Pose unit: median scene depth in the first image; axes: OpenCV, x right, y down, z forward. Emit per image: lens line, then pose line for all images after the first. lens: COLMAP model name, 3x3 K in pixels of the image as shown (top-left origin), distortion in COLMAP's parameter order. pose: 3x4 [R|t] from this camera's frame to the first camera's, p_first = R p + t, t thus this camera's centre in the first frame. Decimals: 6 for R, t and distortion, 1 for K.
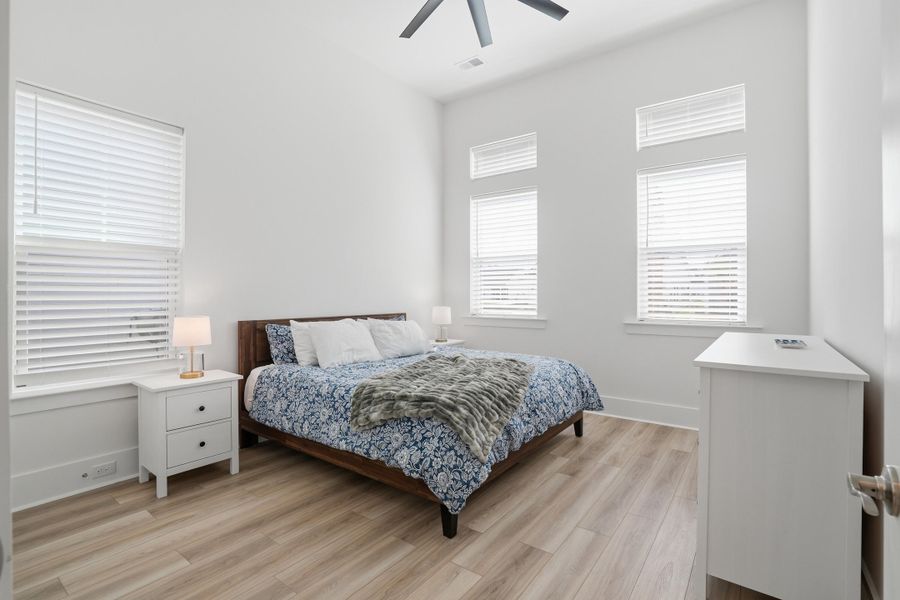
lens RADIAL K [[428.4, 0, 435.6], [0, 428.4, 294.5], [0, 0, 1]] dist [-0.048735, 0.017442]
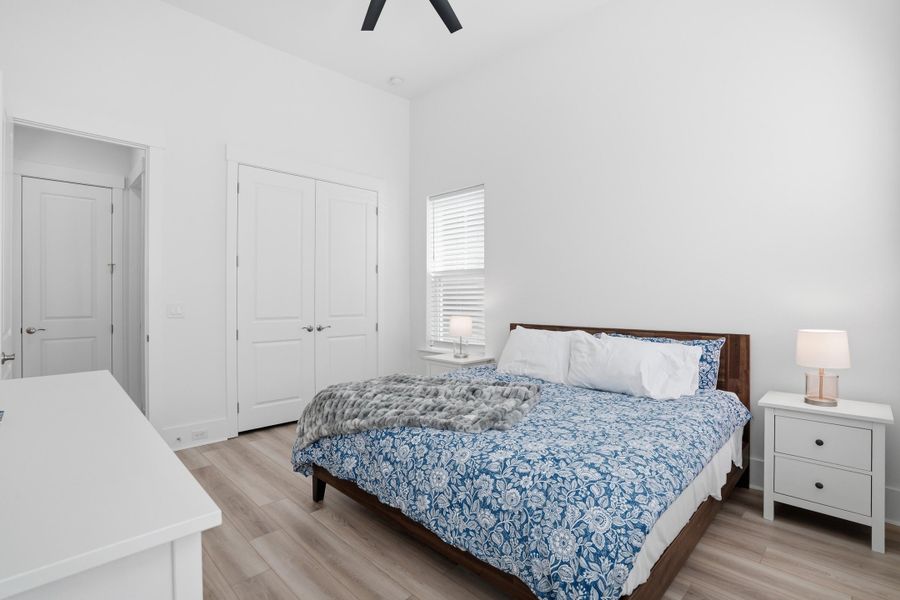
lens RADIAL K [[428.4, 0, 453.4], [0, 428.4, 296.4], [0, 0, 1]] dist [-0.048735, 0.017442]
pose [[-0.123217, -0.004790, -0.992368, 0.752826], [-0.006444, 0.999971, -0.004027, -0.007935], [0.992359, 0.005899, -0.123245, 0.966445]]
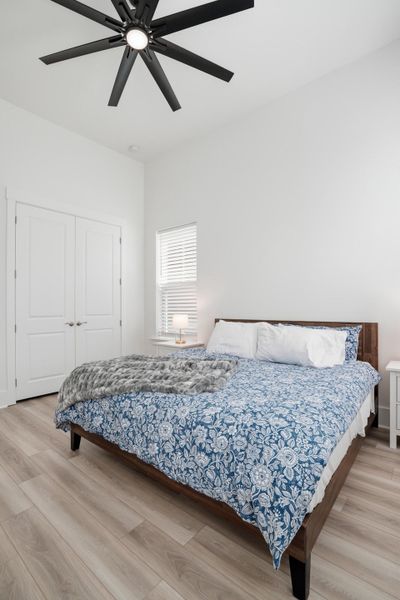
lens RADIAL K [[285.6, 0, 199.9], [0, 285.6, 303.5], [0, 0, 1]] dist [-0.048735, 0.017442]
pose [[-0.035852, -0.013159, -0.999270, 0.695085], [-0.000675, 0.999913, -0.013143, 0.014614], [0.999357, 0.000203, -0.035858, 0.958319]]
